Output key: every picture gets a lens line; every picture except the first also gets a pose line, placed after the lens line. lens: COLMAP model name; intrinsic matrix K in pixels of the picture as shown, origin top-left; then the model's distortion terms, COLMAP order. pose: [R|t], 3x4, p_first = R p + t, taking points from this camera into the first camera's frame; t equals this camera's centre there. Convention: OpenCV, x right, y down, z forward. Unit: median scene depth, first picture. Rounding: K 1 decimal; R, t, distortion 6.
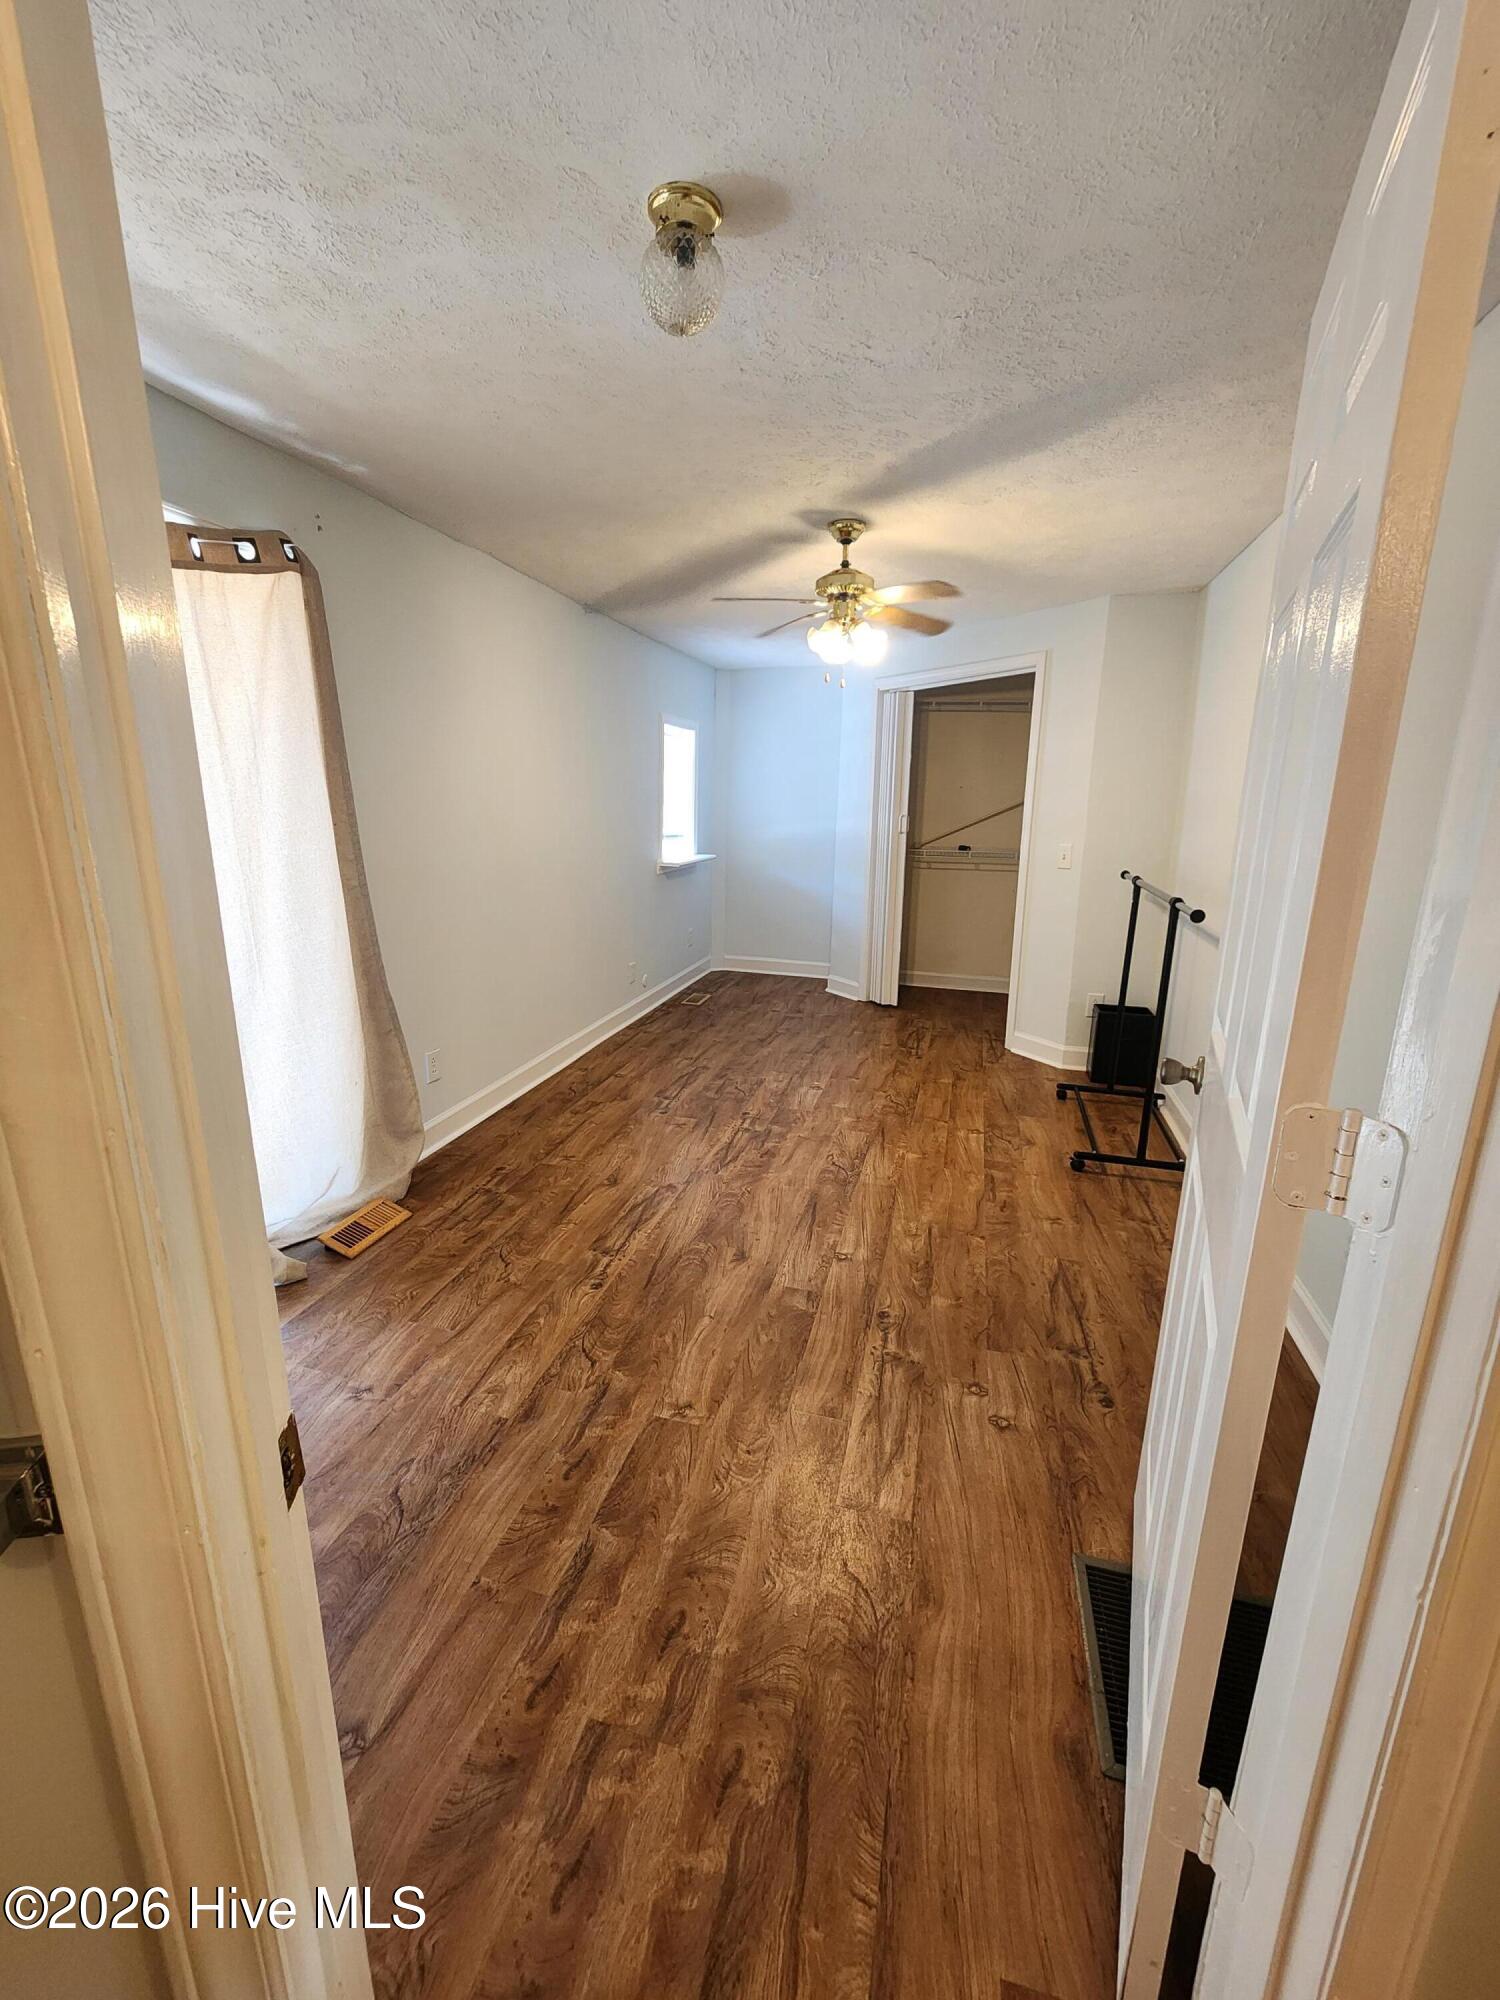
lens RADIAL K [[825.2, 0, 741.8], [0, 825.2, 1000.0], [0, 0, 1]] dist [0.000793, 0.001765]
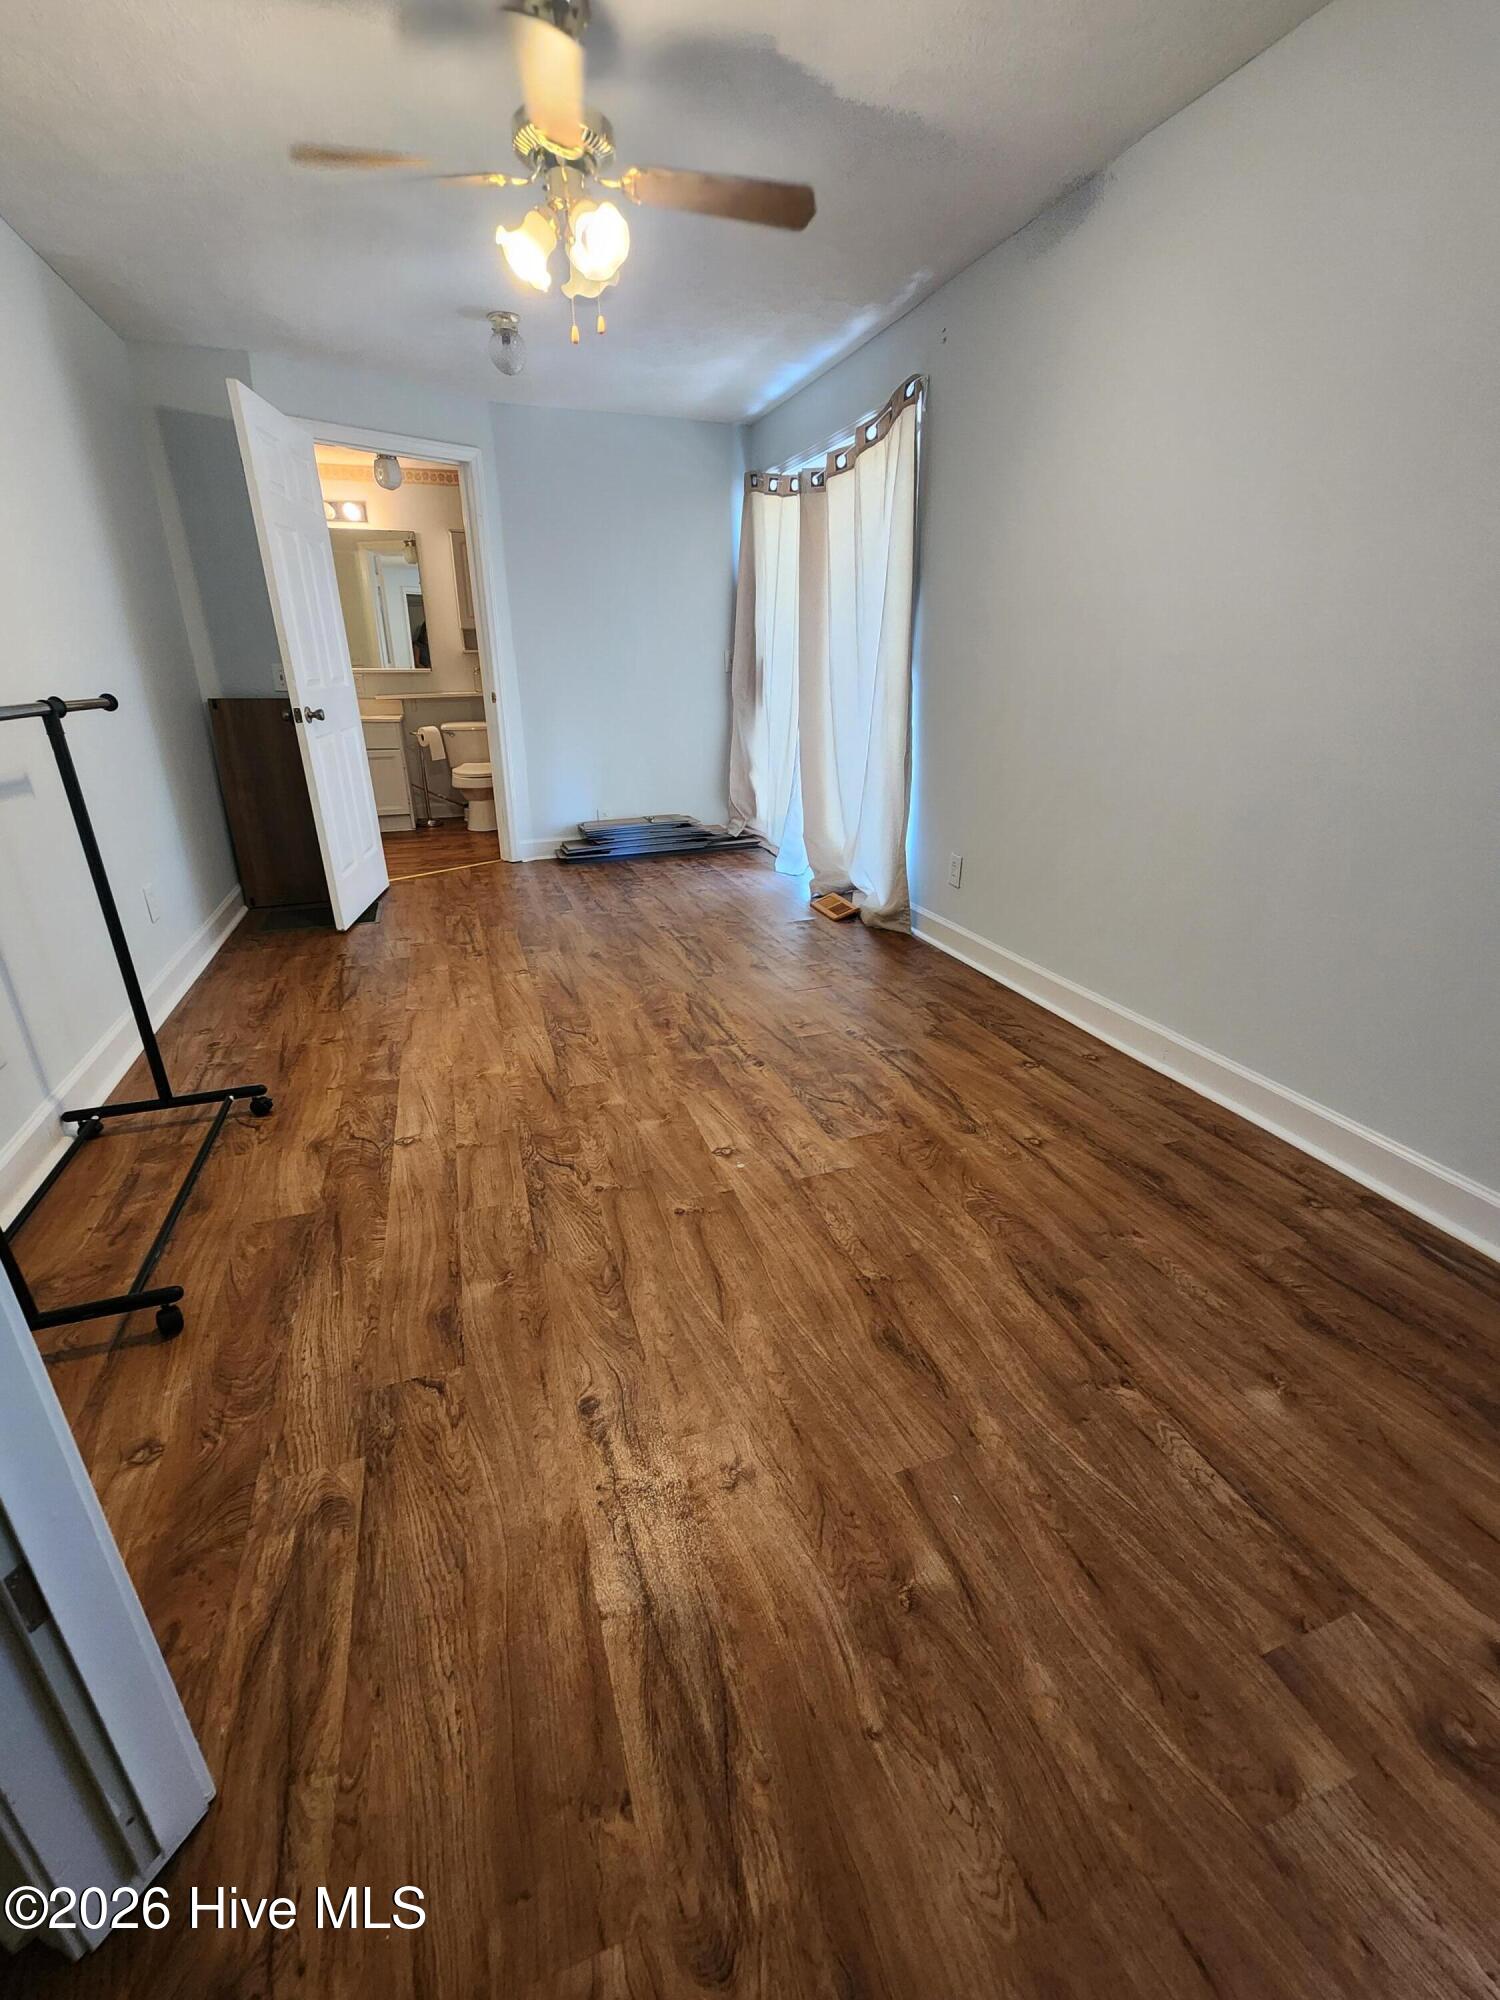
lens RADIAL K [[825.2, 0, 735.9], [0, 825.2, 996.0], [0, 0, 1]] dist [0.000793, 0.001765]
pose [[-0.826287, 0.212734, -0.521530, 0.383622], [-0.130513, 0.828418, 0.544693, -0.290028], [0.547920, 0.518139, -0.656747, 1.497190]]
